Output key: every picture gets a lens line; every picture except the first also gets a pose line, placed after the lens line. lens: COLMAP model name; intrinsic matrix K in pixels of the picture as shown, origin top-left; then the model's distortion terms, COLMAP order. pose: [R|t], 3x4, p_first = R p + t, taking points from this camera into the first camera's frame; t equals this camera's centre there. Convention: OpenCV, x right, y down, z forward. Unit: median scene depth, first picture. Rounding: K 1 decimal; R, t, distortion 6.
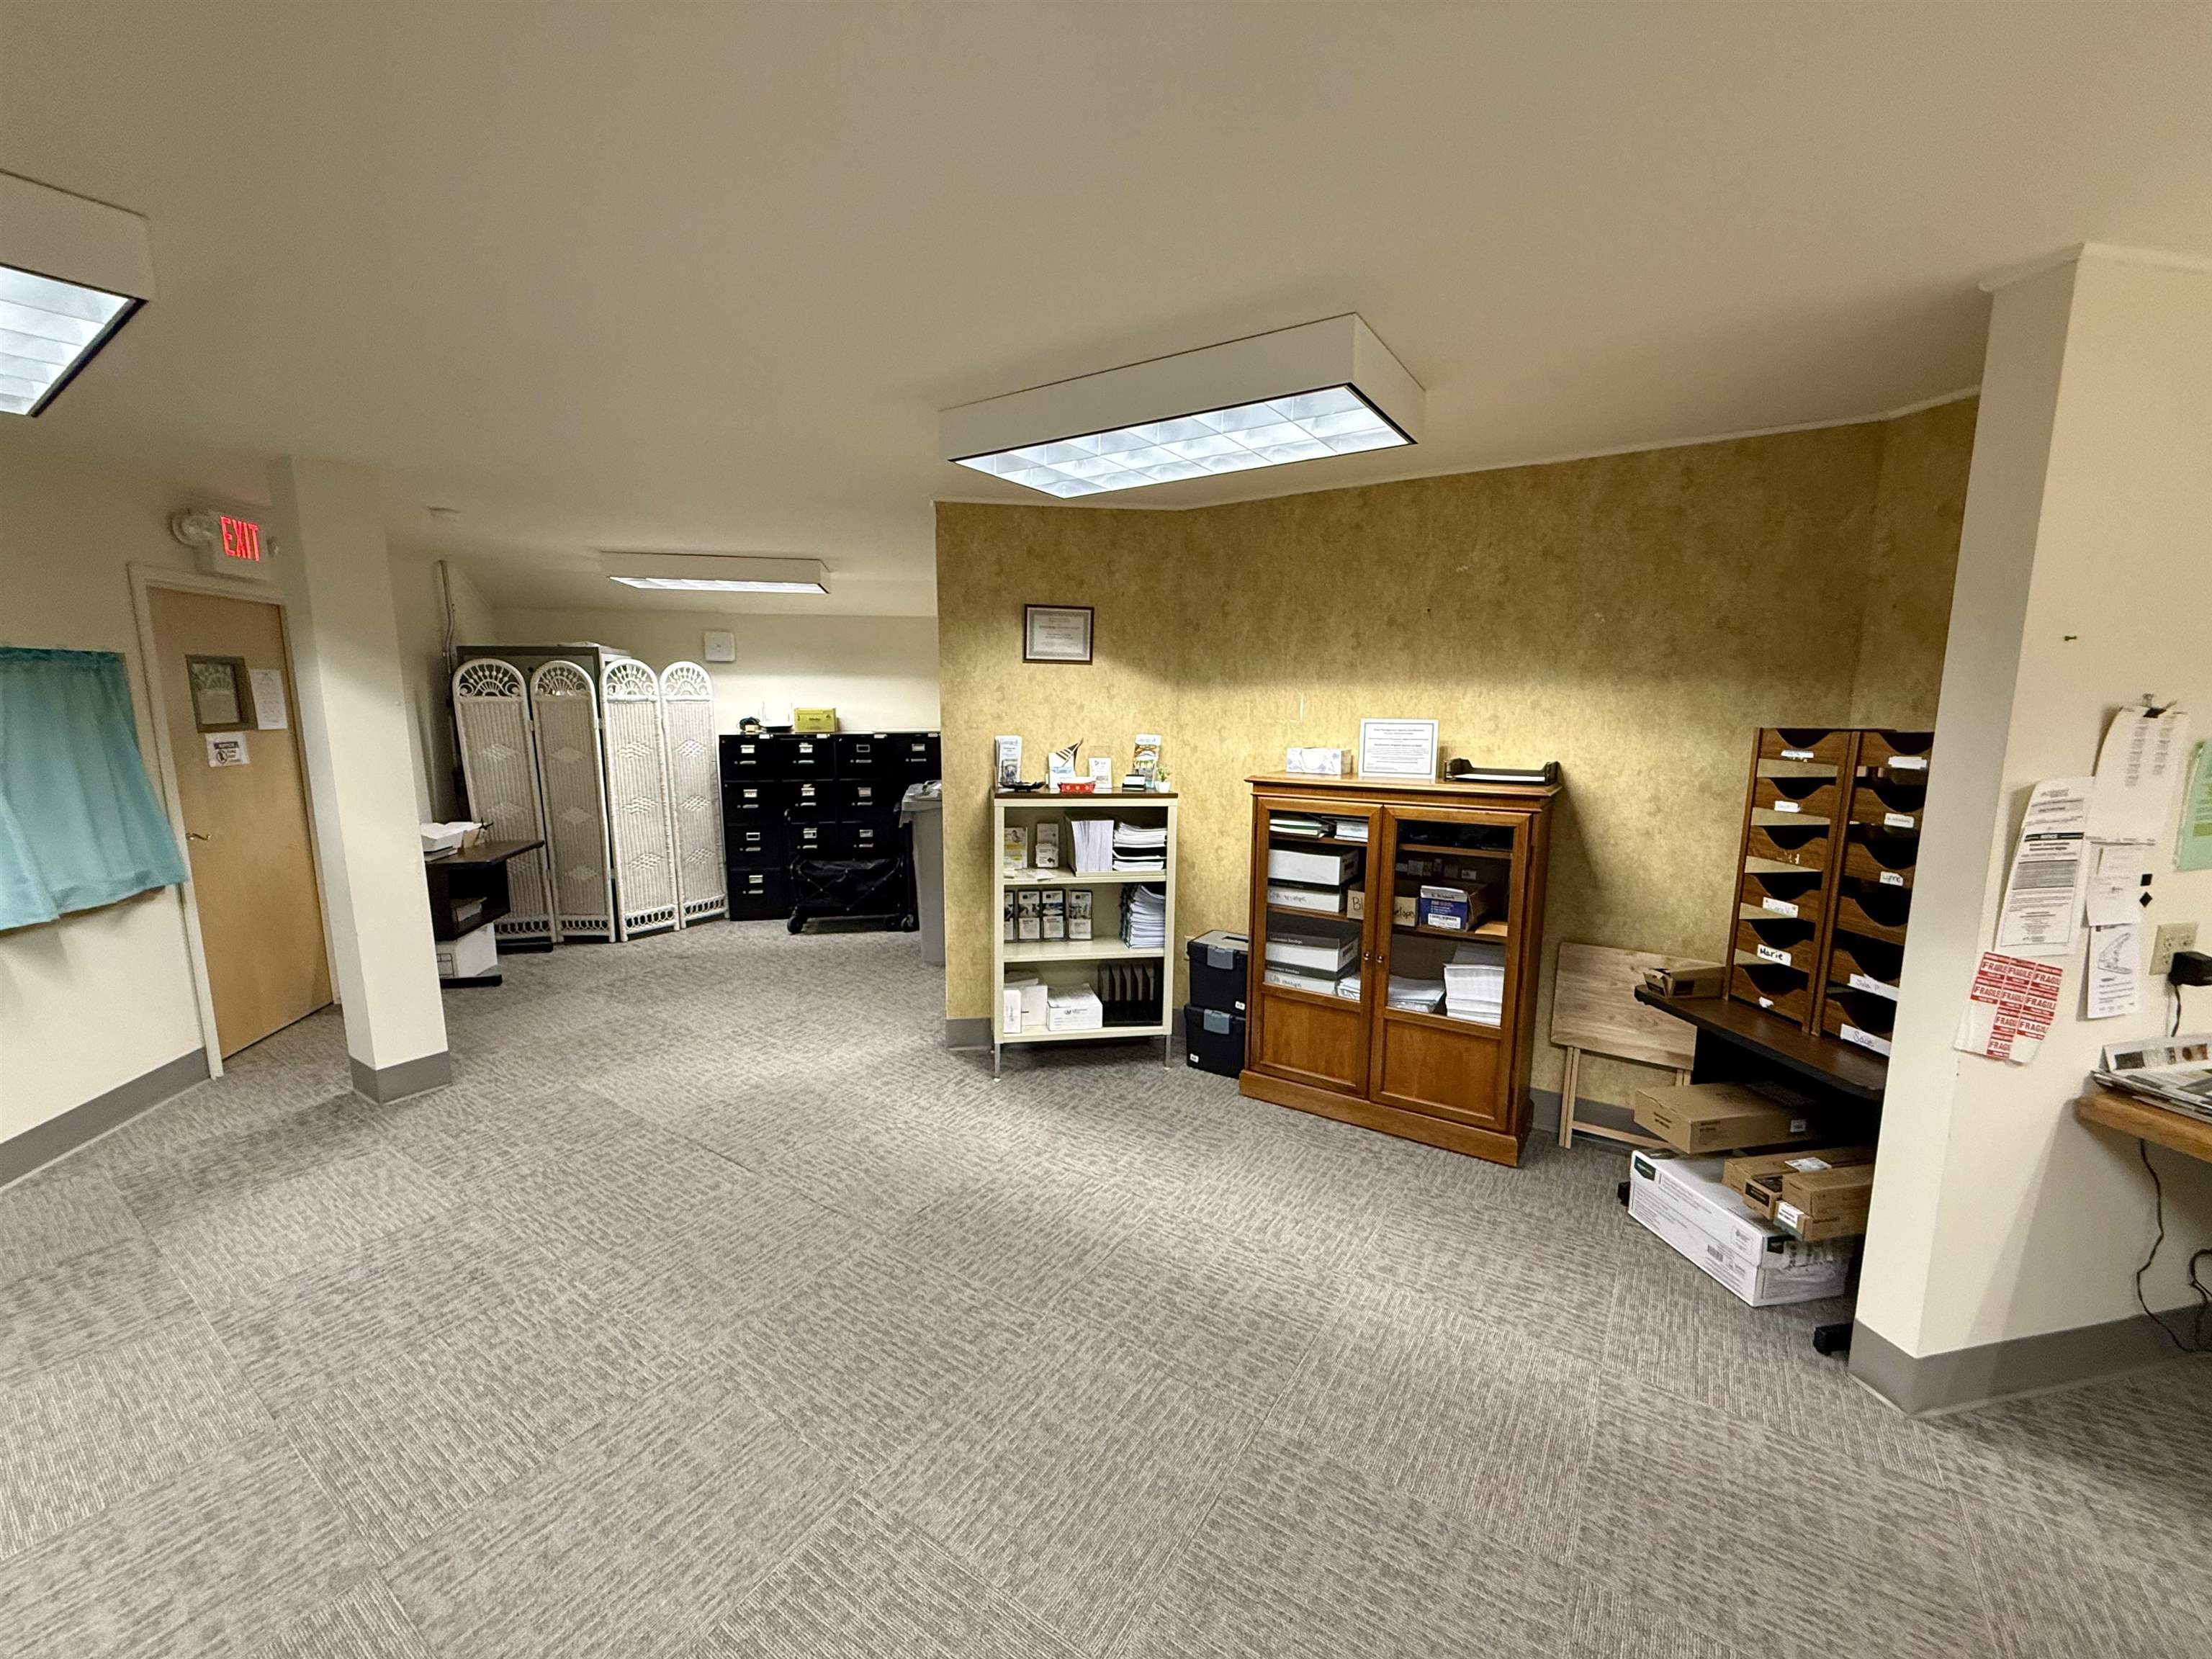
lens RADIAL K [[881.1, 0, 1102.4], [0, 881.1, 831.4], [0, 0, 1]] dist [0.000610, -0.000128]
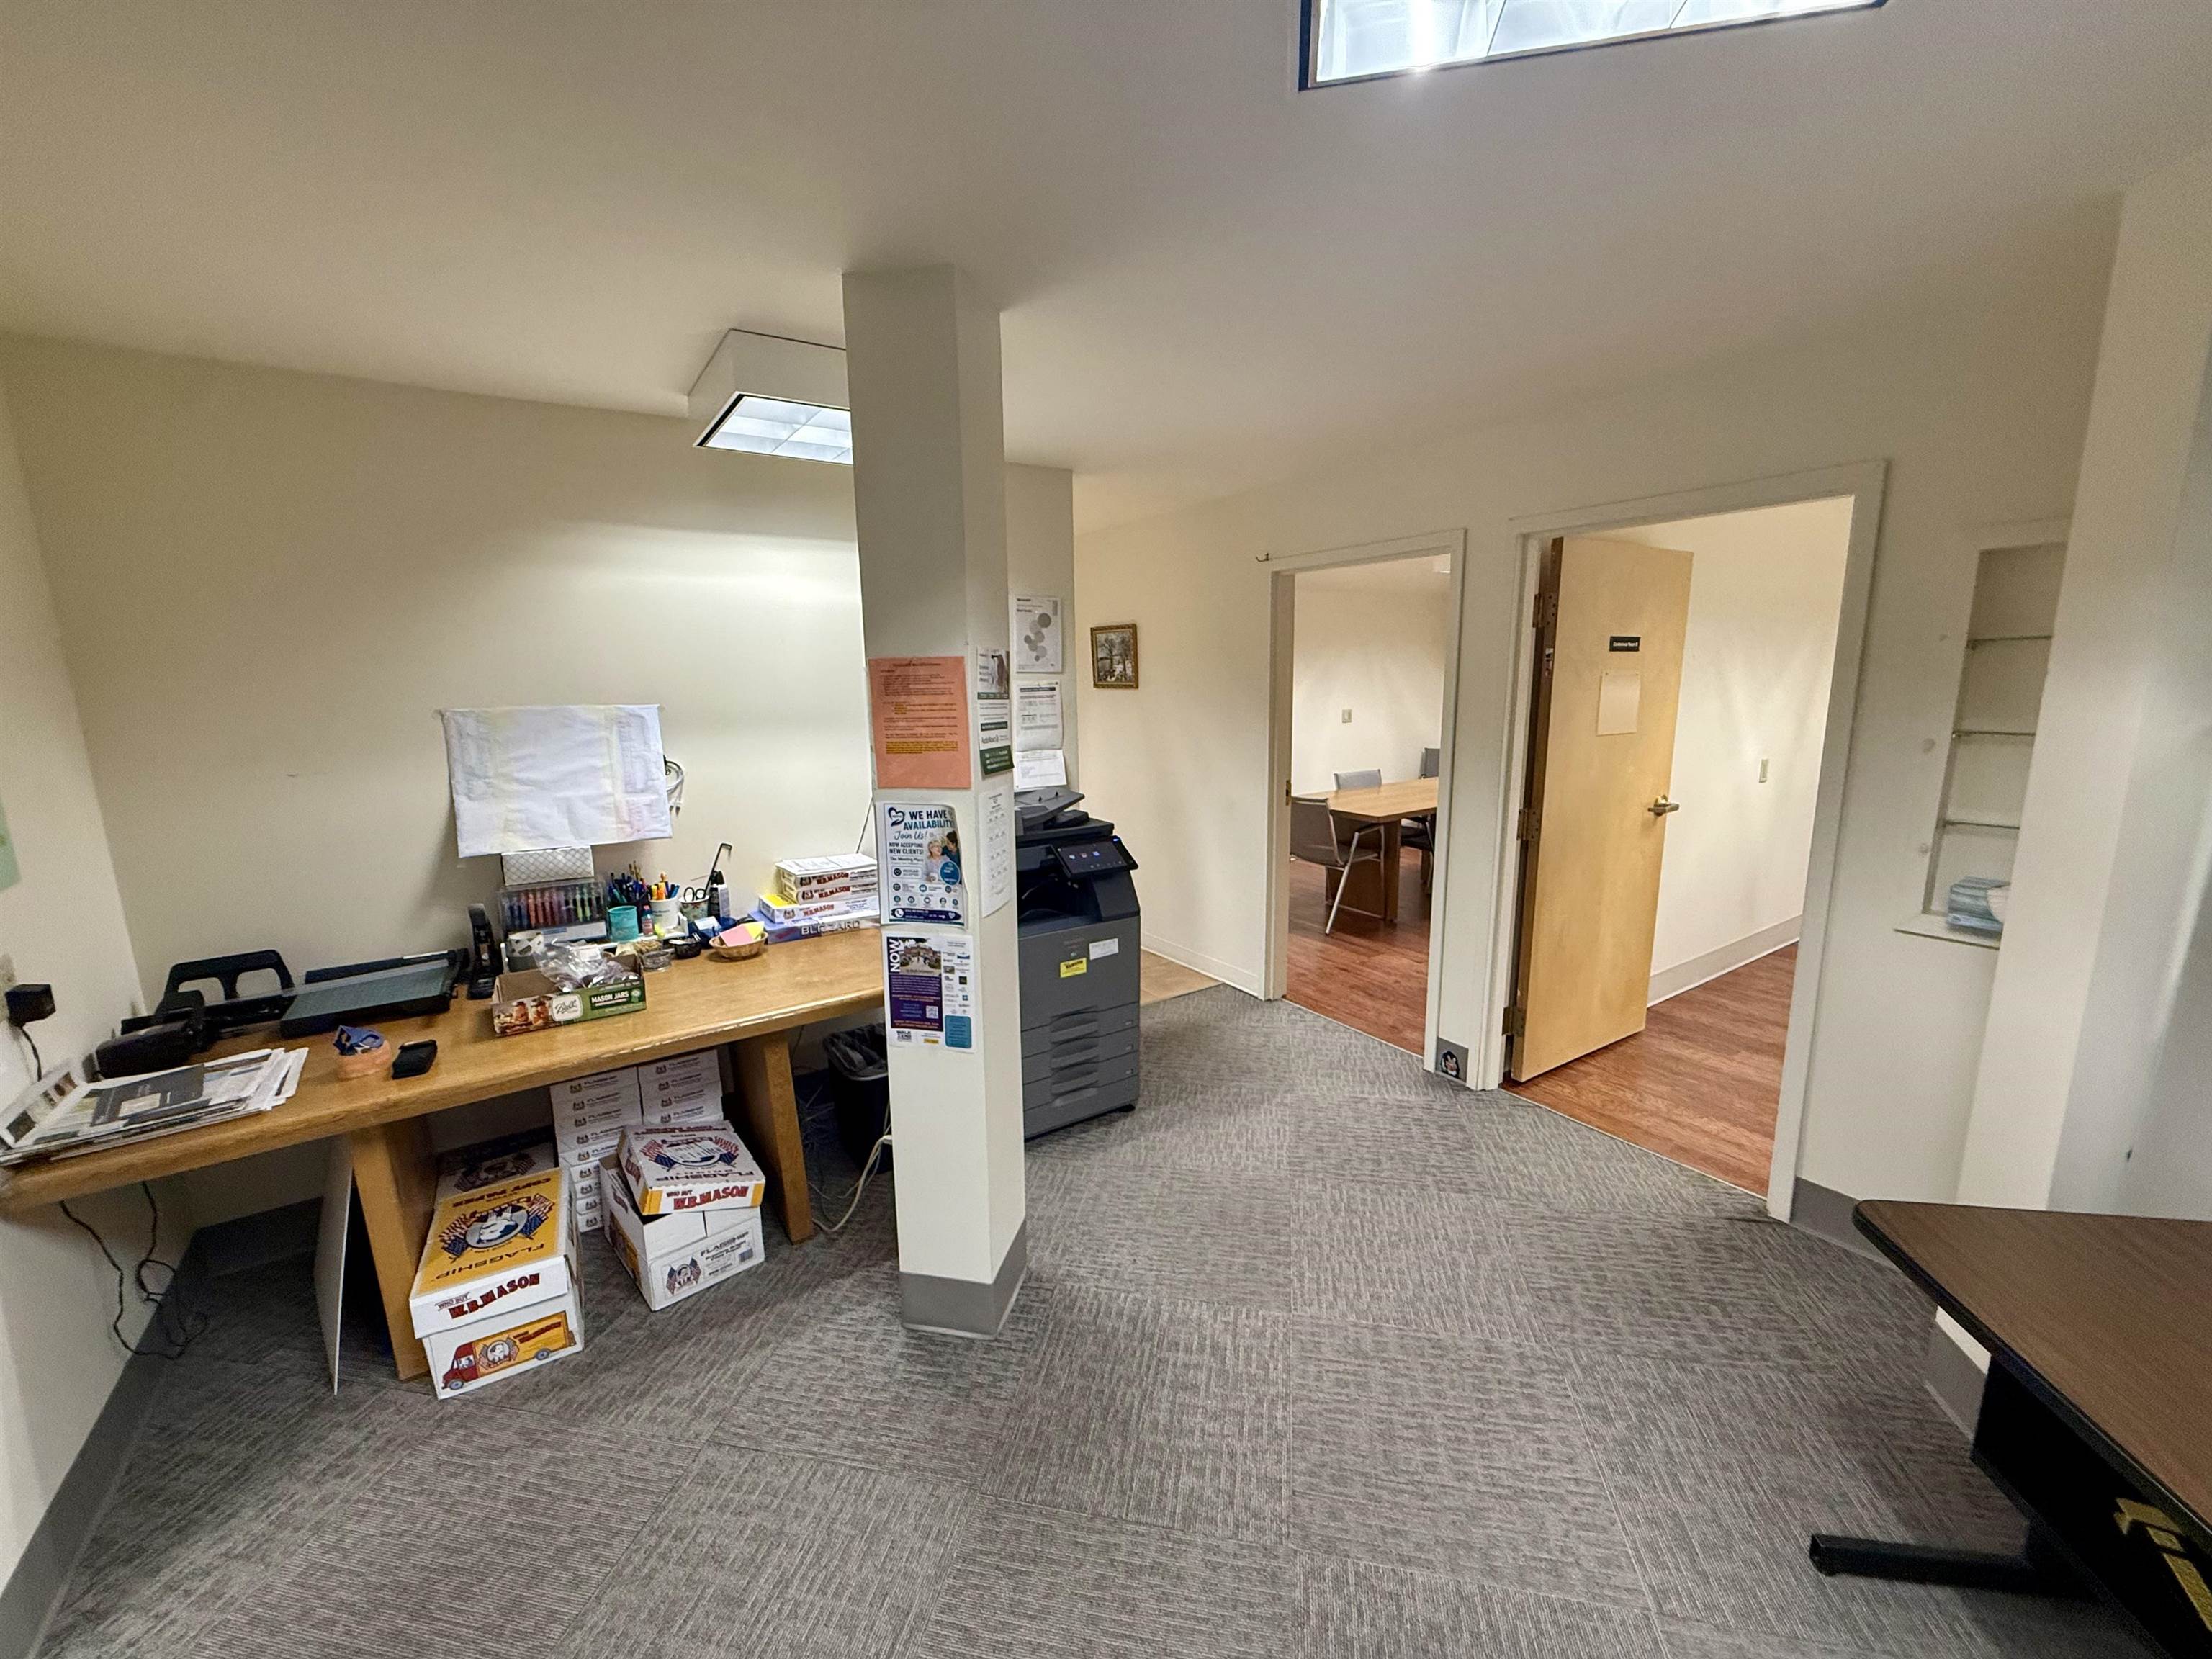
lens RADIAL K [[881.1, 0, 1102.4], [0, 881.1, 831.4], [0, 0, 1]] dist [0.000610, -0.000128]
pose [[-0.386895, -0.159356, 0.908250, 0.022734], [0.156363, 0.959353, 0.234930, -0.054602], [-0.908770, 0.232910, -0.346252, 0.284247]]
